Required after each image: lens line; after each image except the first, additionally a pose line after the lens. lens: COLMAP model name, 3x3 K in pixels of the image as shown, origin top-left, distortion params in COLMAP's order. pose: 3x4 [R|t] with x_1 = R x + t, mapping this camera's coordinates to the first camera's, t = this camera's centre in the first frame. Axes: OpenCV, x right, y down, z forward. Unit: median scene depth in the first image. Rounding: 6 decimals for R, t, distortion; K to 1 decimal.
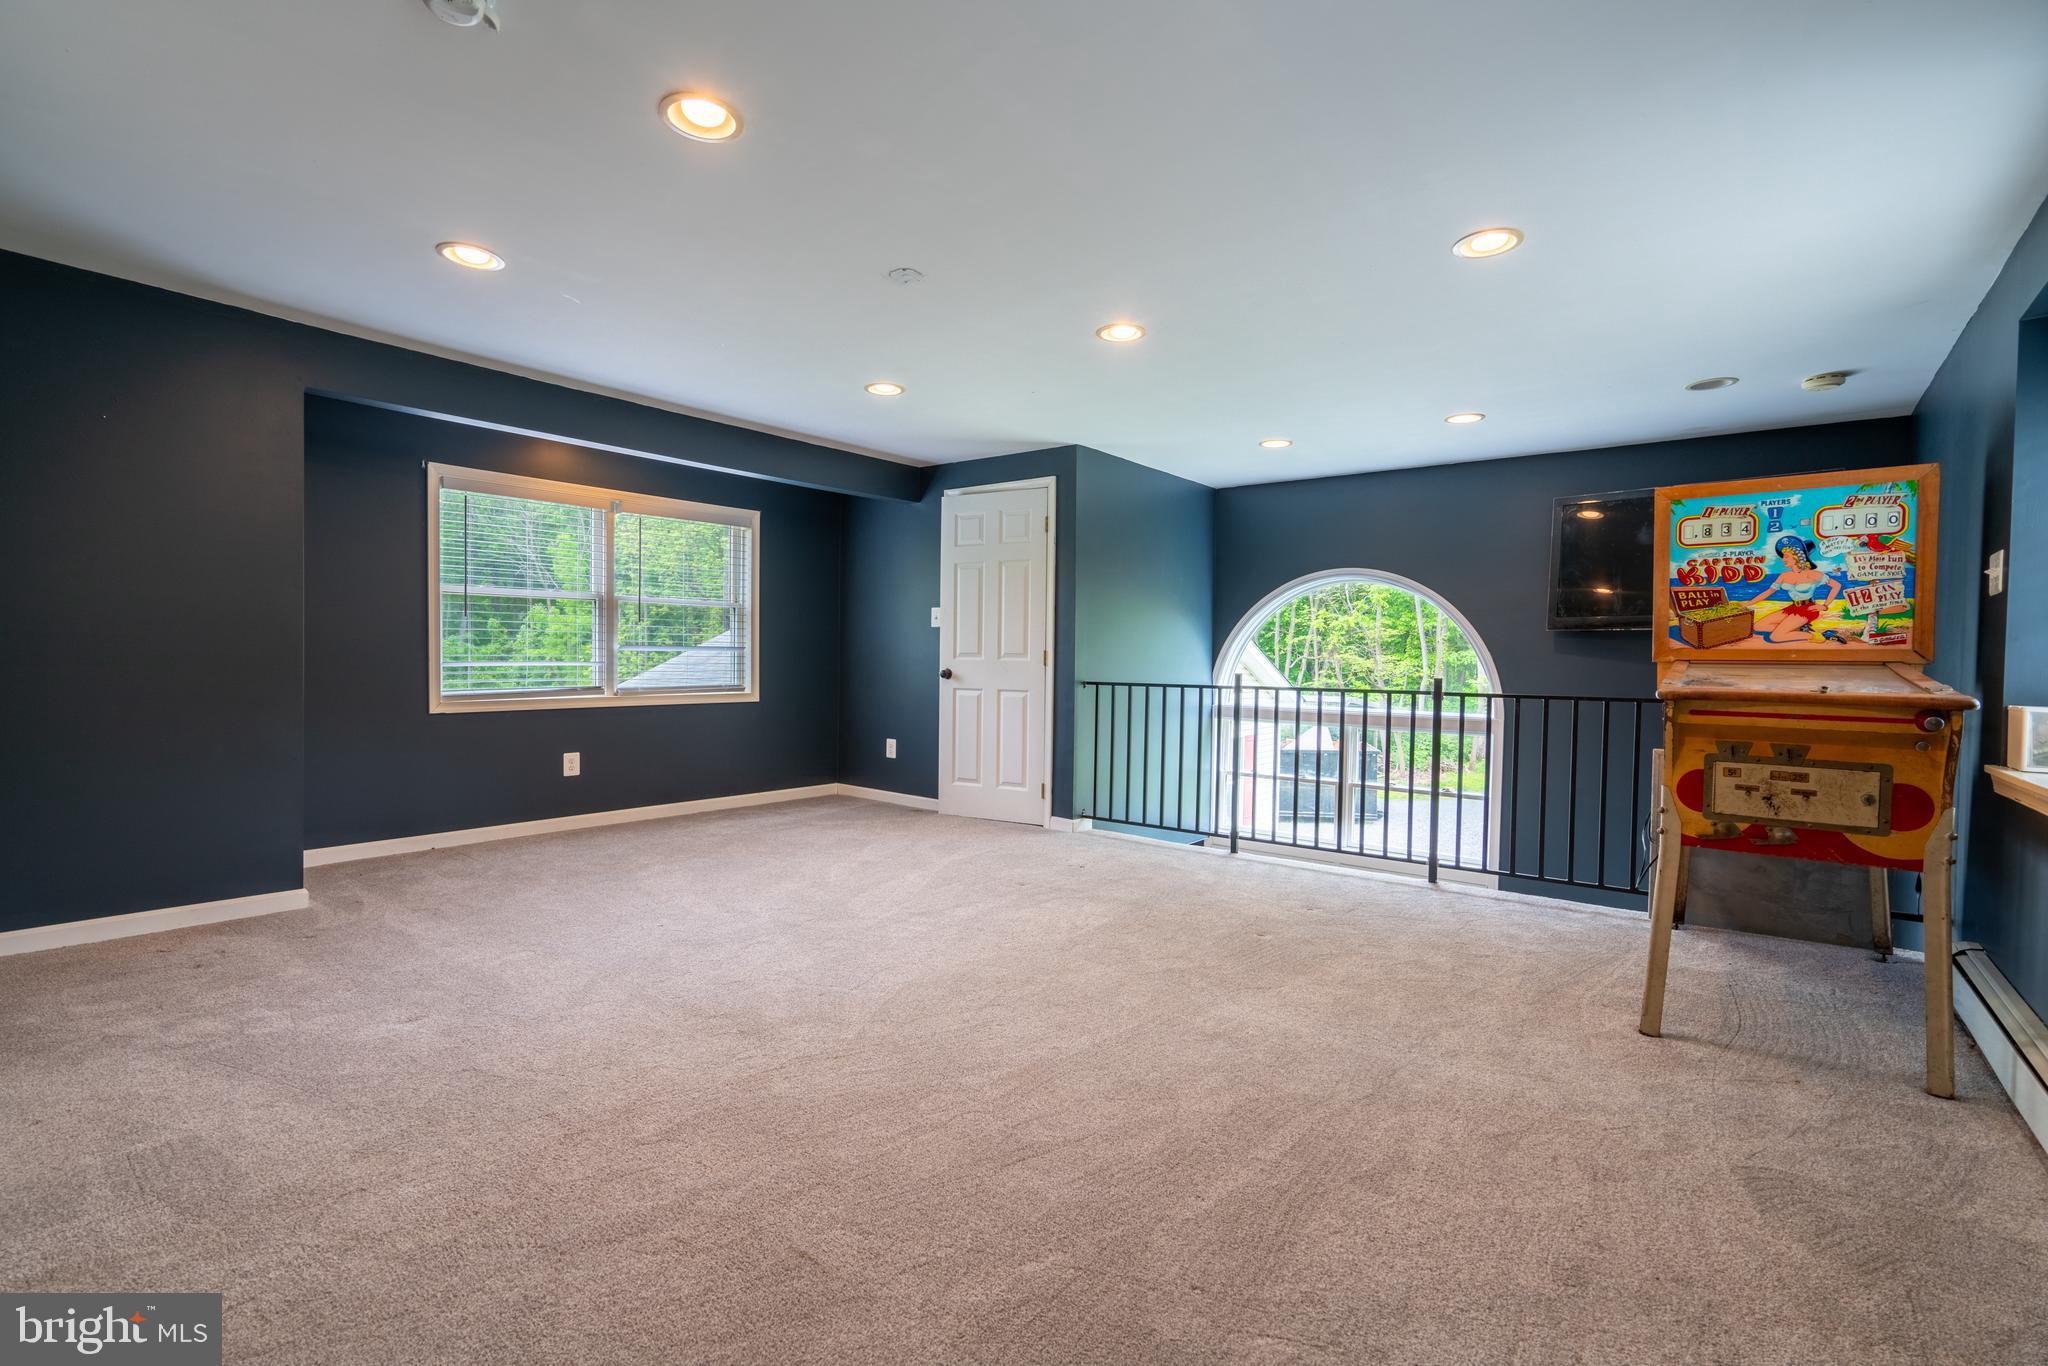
lens RADIAL K [[929.7, 0, 1013.0], [0, 929.7, 688.2], [0, 0, 1]] dist [-0.010830, 0.003365]
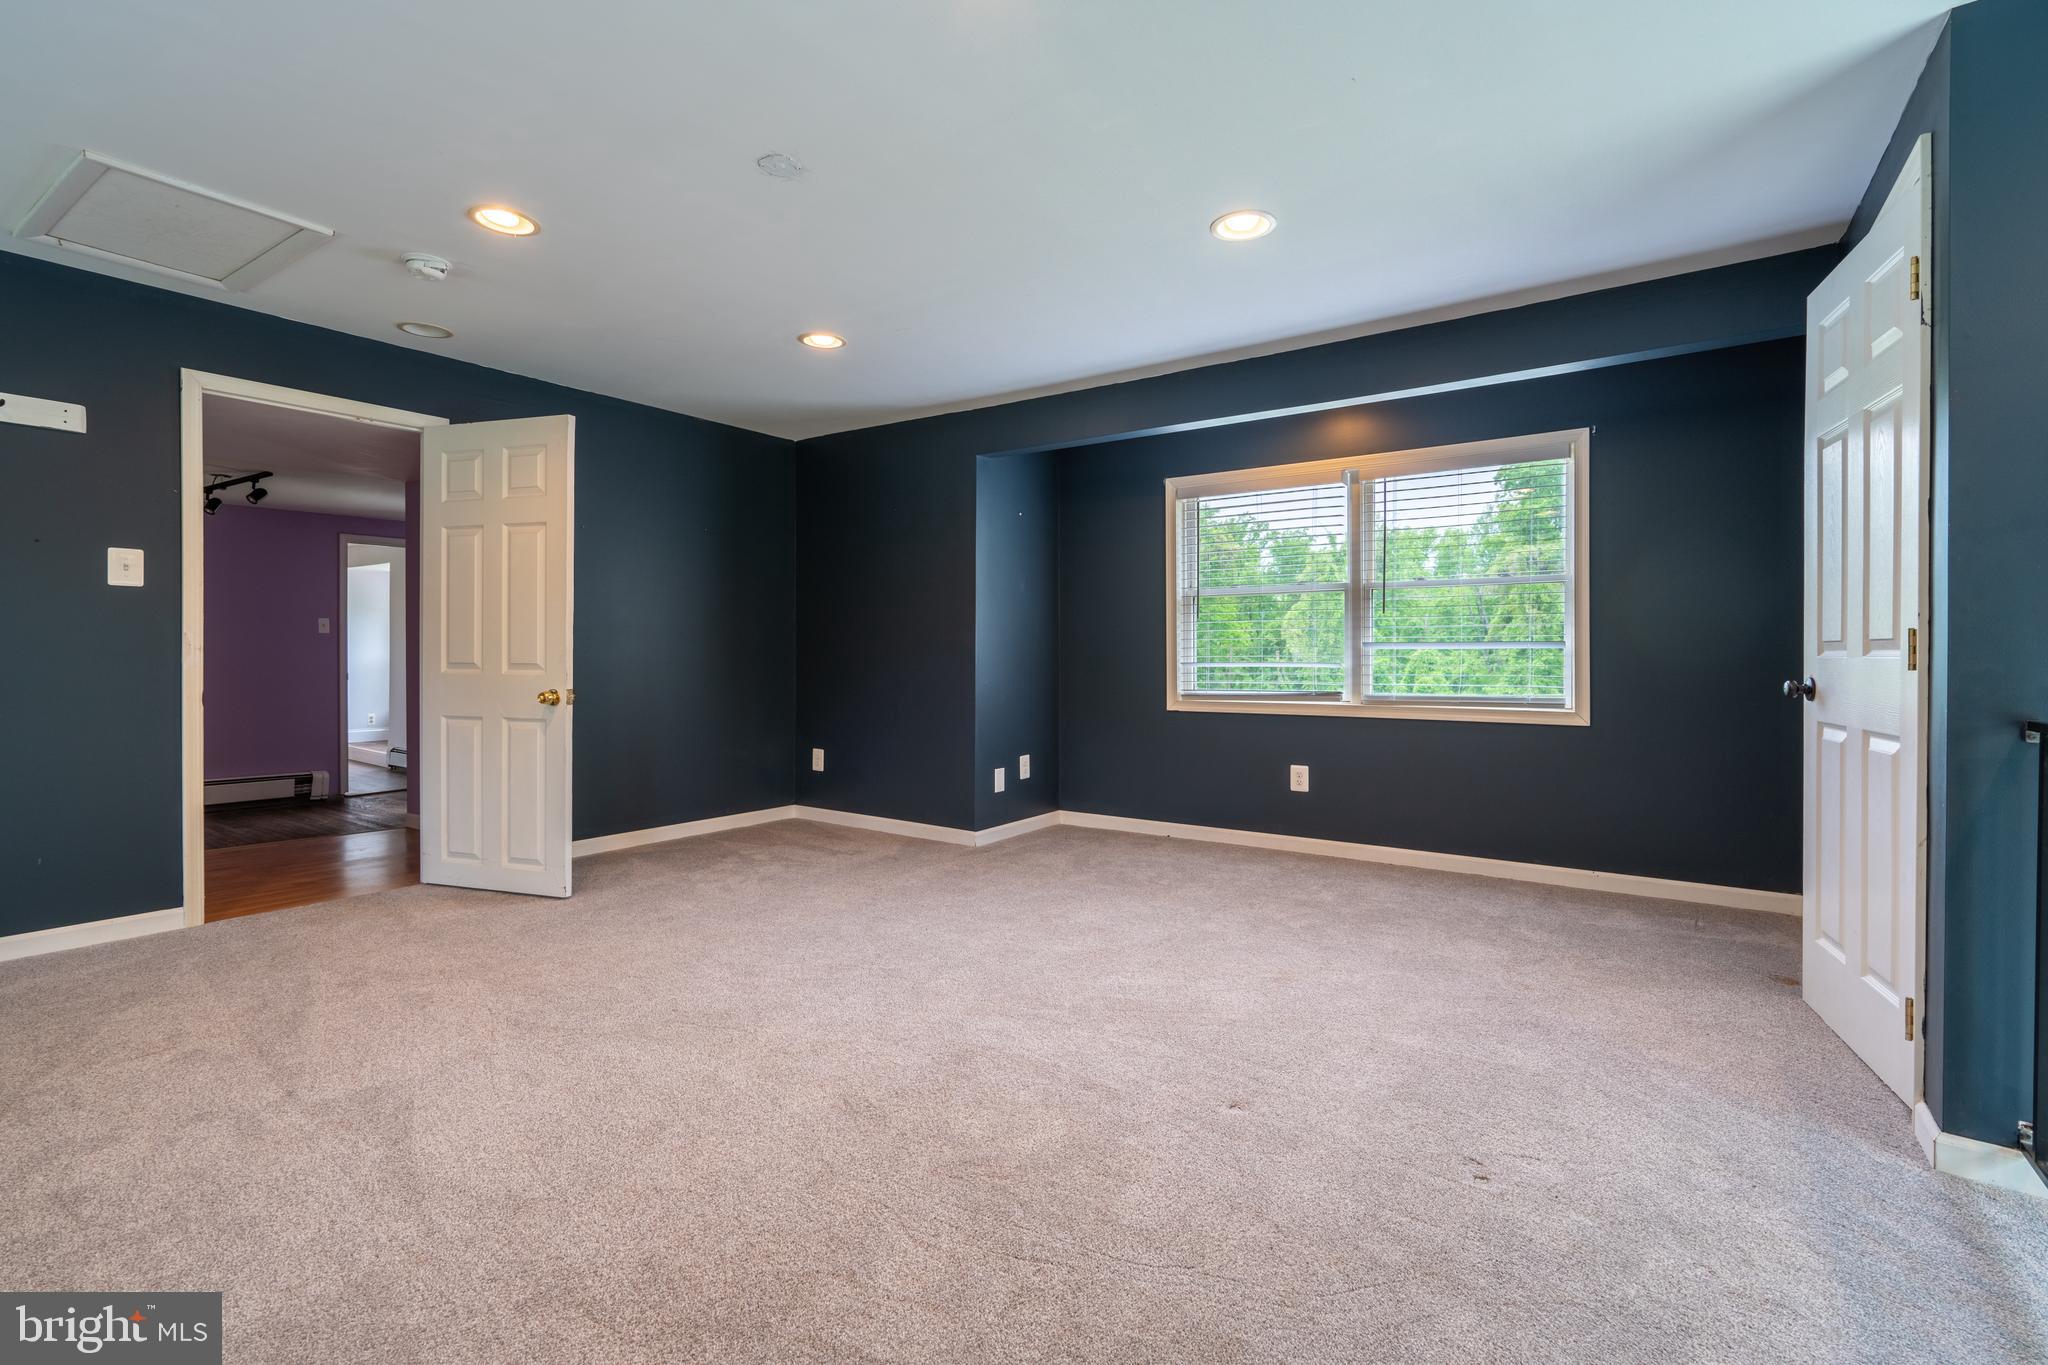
lens RADIAL K [[929.7, 0, 1011.2], [0, 929.7, 665.7], [0, 0, 1]] dist [-0.010830, 0.003365]
pose [[0.045130, -0.004759, -0.998970, 0.398486], [-0.036412, 0.999316, -0.006405, -0.009683], [0.998317, 0.036664, 0.044926, 0.685039]]
